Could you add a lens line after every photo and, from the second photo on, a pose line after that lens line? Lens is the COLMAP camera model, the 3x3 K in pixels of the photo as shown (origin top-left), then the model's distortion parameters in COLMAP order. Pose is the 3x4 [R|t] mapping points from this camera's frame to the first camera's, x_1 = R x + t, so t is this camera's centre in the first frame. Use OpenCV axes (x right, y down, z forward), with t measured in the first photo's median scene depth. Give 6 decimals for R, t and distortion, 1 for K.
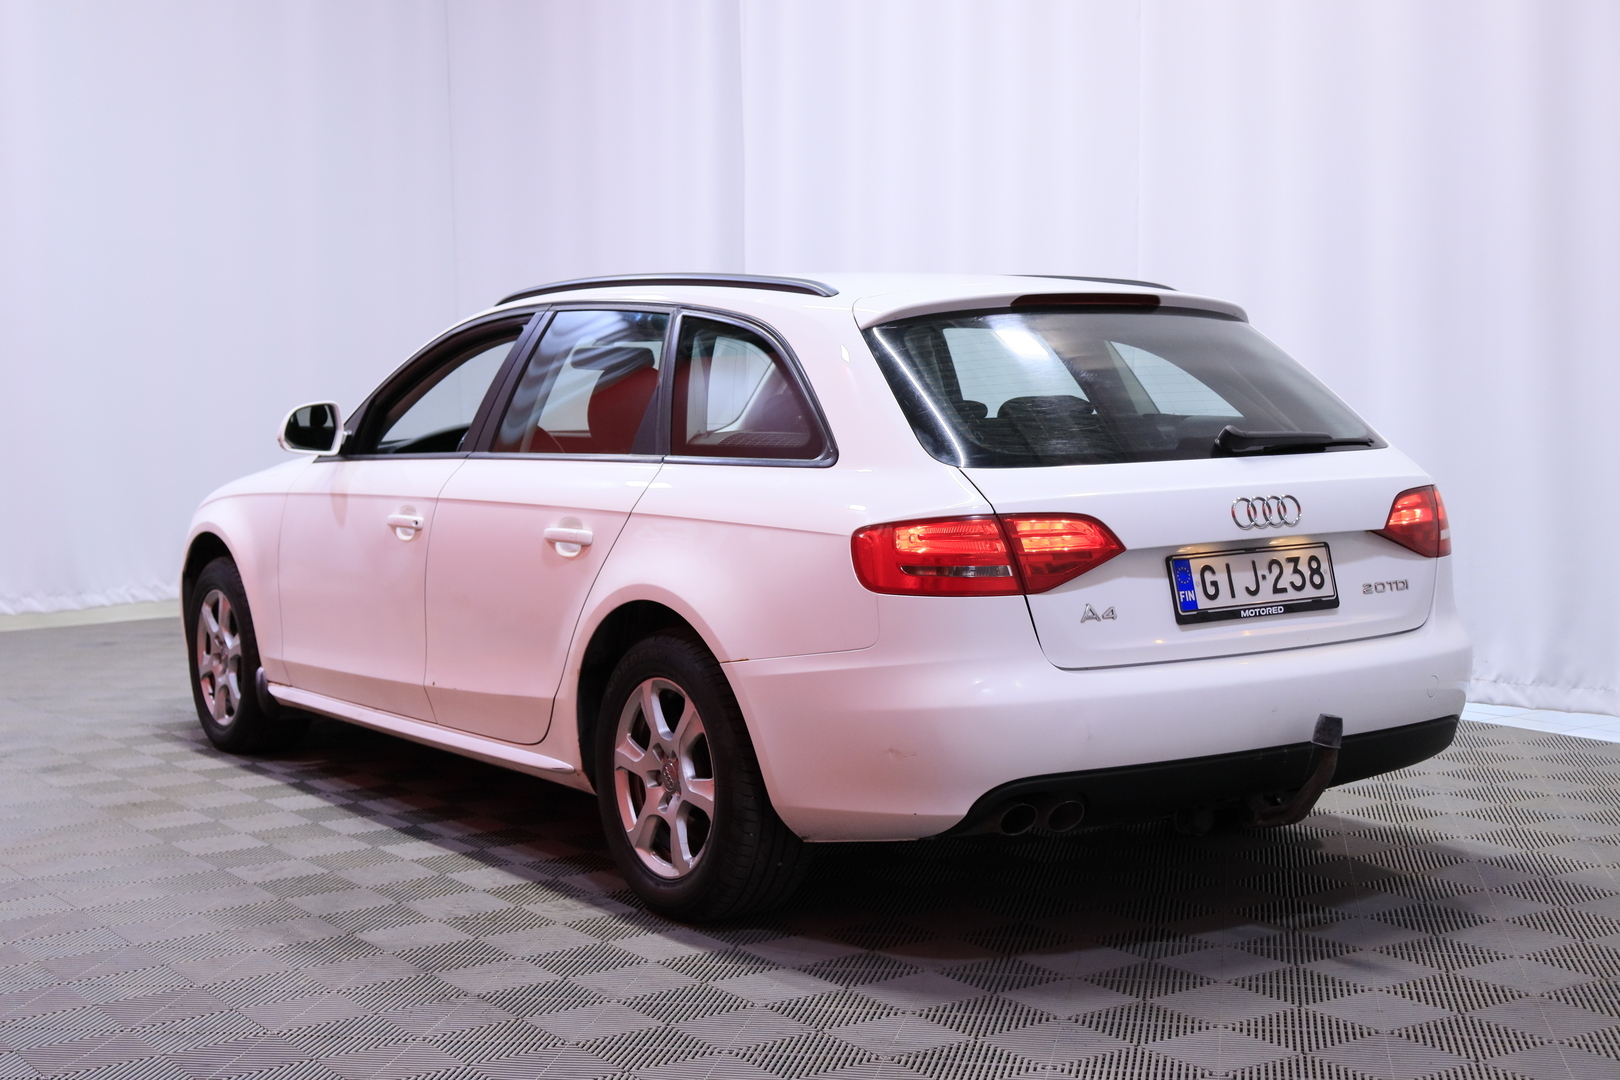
lens RADIAL K [[2428.1, 0, 811.4], [0, 2428.1, 543.0], [0, 0, 1]] dist [-0.049551, 0.000000]
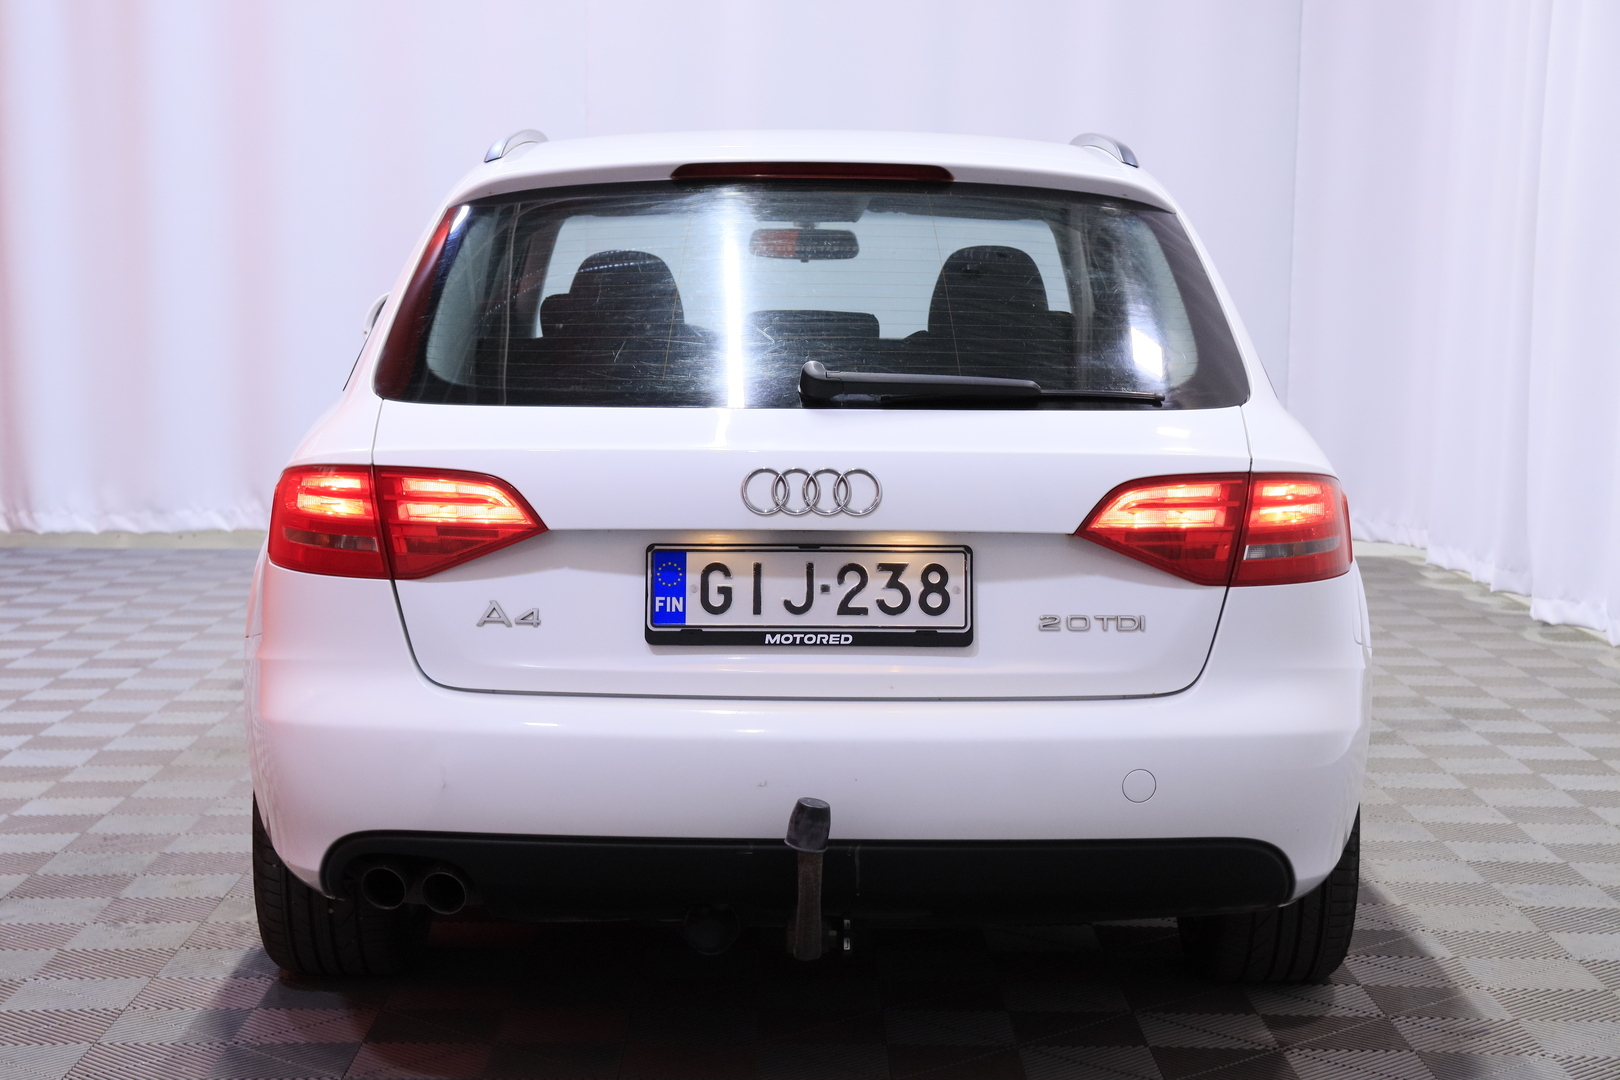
lens RADIAL K [[3048.2, 0, 810.1], [0, 3048.2, 537.5], [0, 0, 1]] dist [0.164241, 0.000000]
pose [[0.809234, 0.080111, -0.581999, 0.677319], [-0.064831, 0.996786, 0.047062, -0.039788], [0.583899, -0.000353, 0.811827, 0.312633]]
